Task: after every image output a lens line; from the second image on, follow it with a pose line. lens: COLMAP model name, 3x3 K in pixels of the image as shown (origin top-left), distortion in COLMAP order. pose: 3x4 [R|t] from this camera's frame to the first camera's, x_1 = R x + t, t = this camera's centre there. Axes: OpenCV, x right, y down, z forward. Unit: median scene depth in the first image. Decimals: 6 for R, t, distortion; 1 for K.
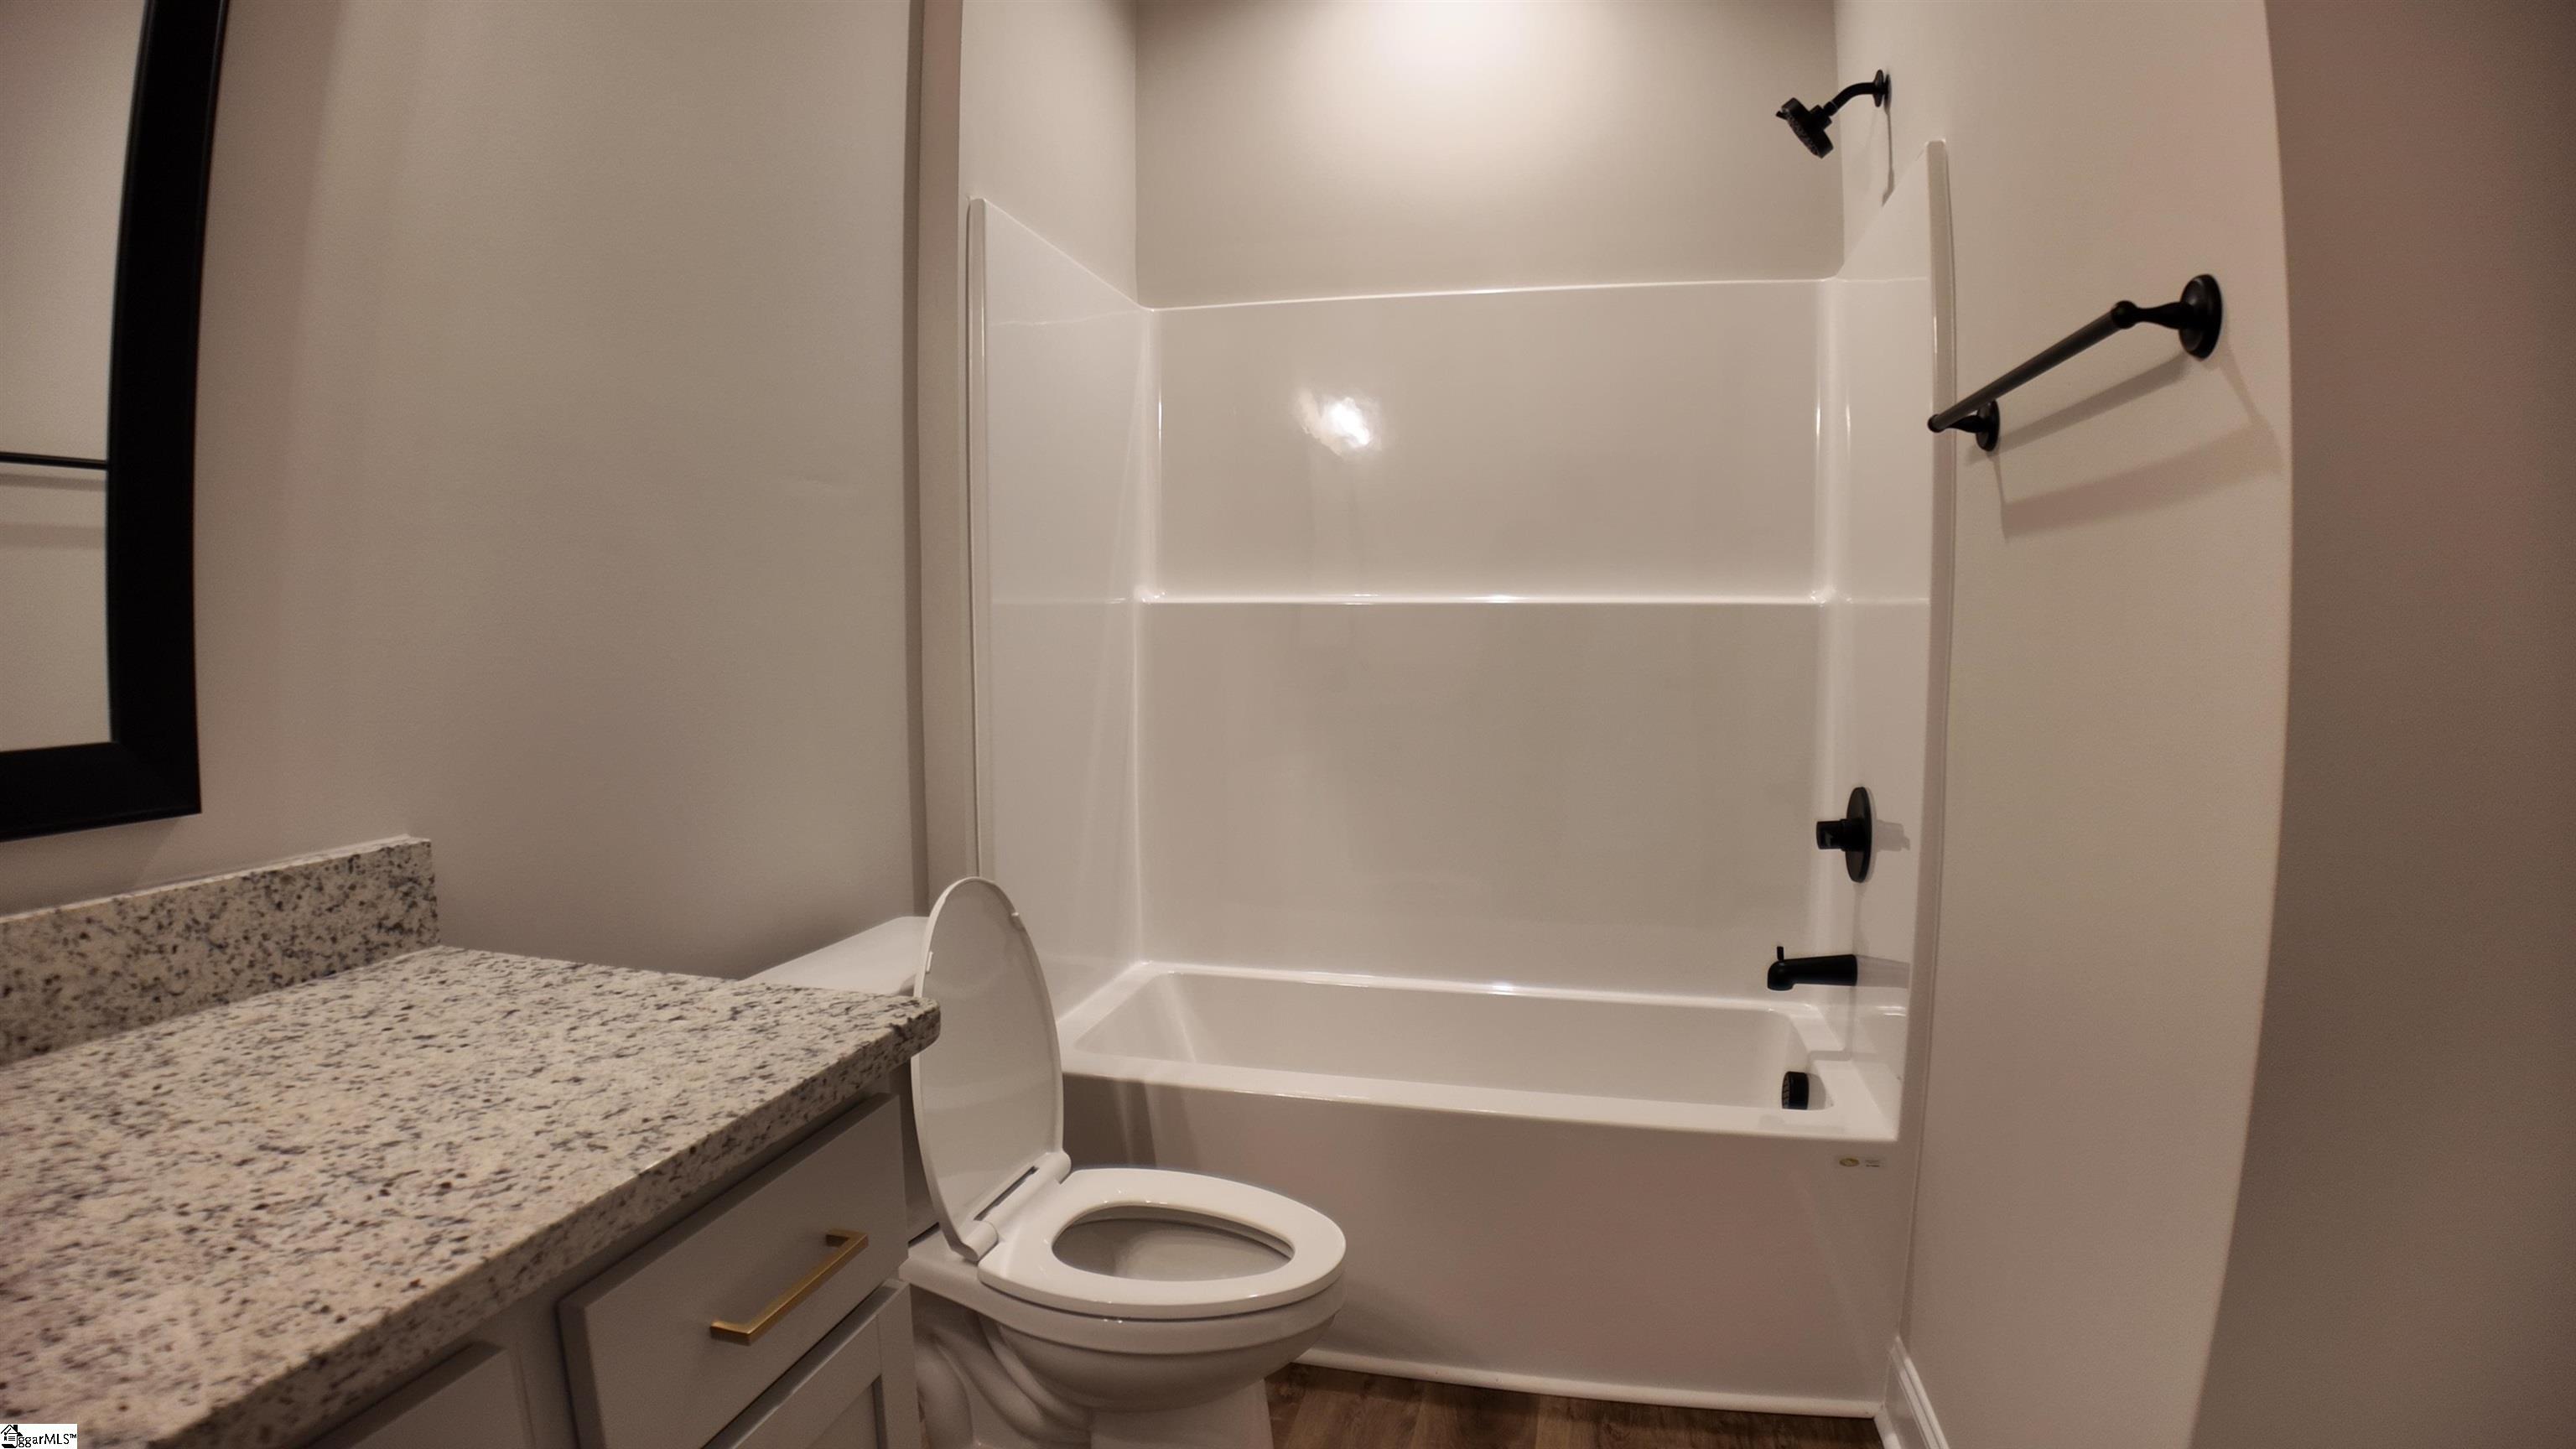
lens RADIAL K [[1257.0, 0, 1288.0], [0, 1257.0, 724.5], [0, 0, 1]] dist [-0.150513, 0.020012]
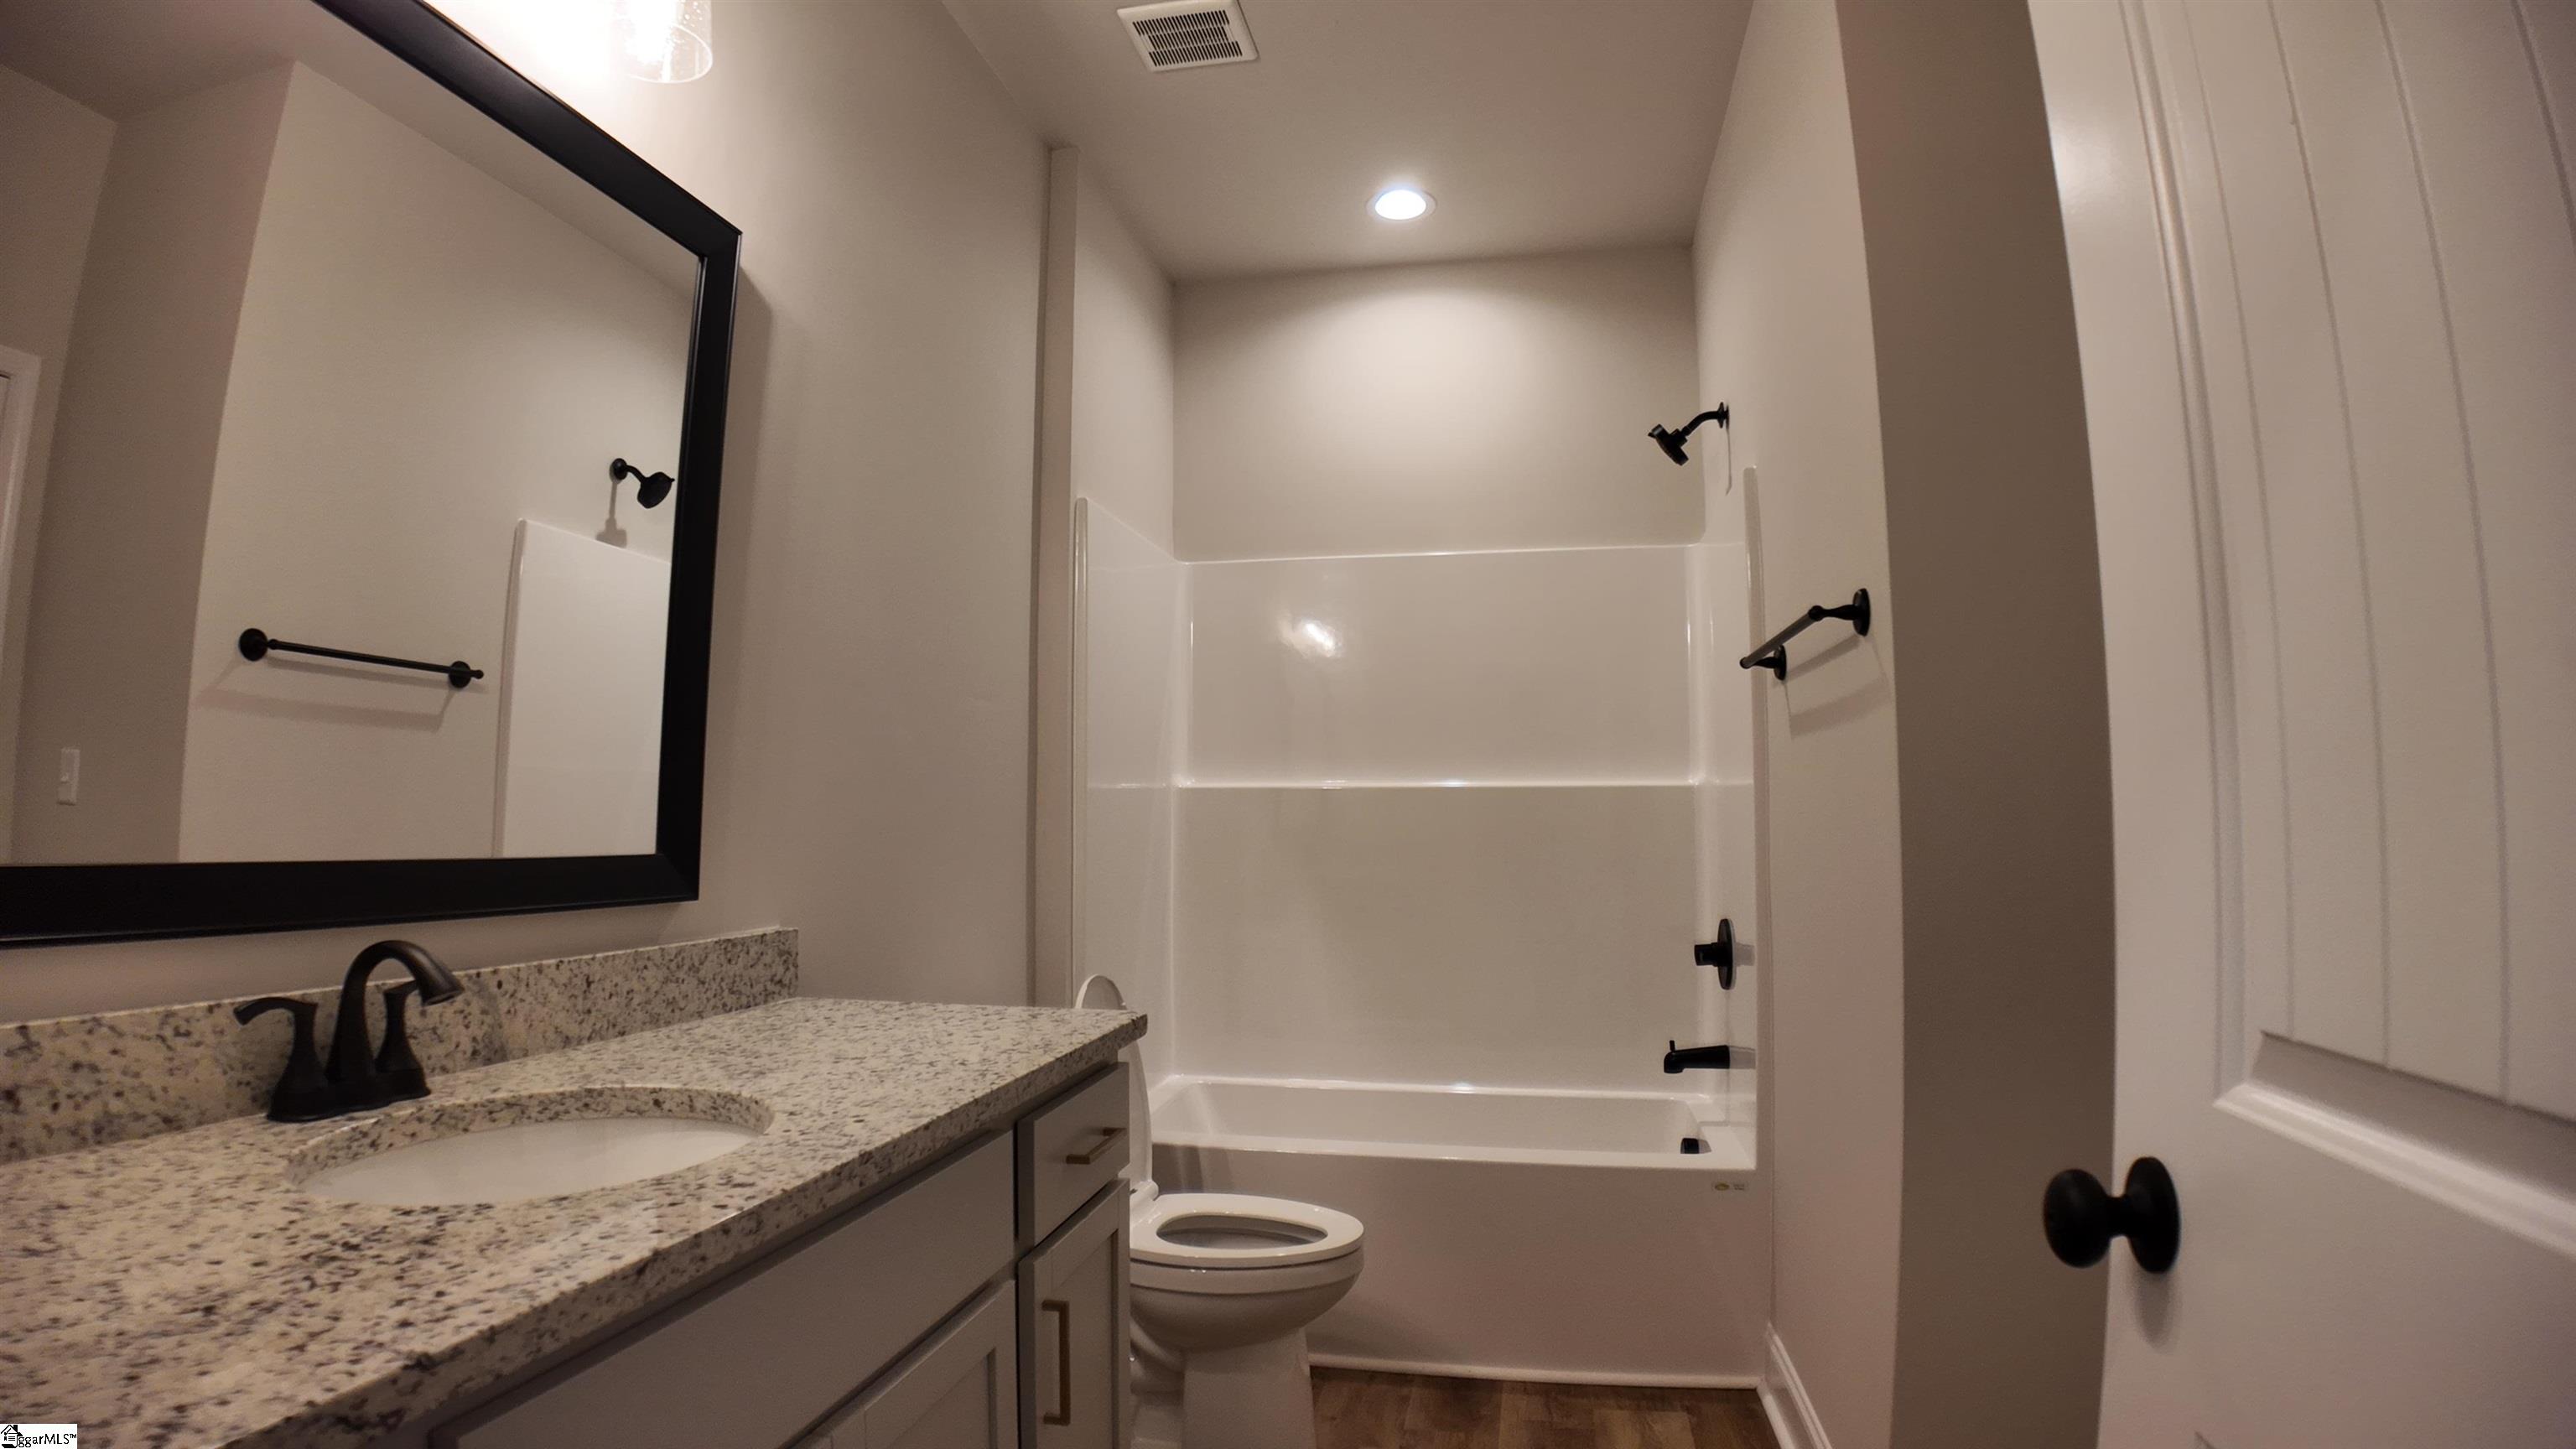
lens RADIAL K [[1233.1, 0, 1314.4], [0, 1233.1, 722.4], [0, 0, 1]] dist [-0.140717, 0.017120]
pose [[0.998218, 0.001616, 0.059657, -0.088047], [0.007482, 0.988357, -0.151969, 0.049024], [-0.059208, 0.152145, 0.986583, -0.446503]]
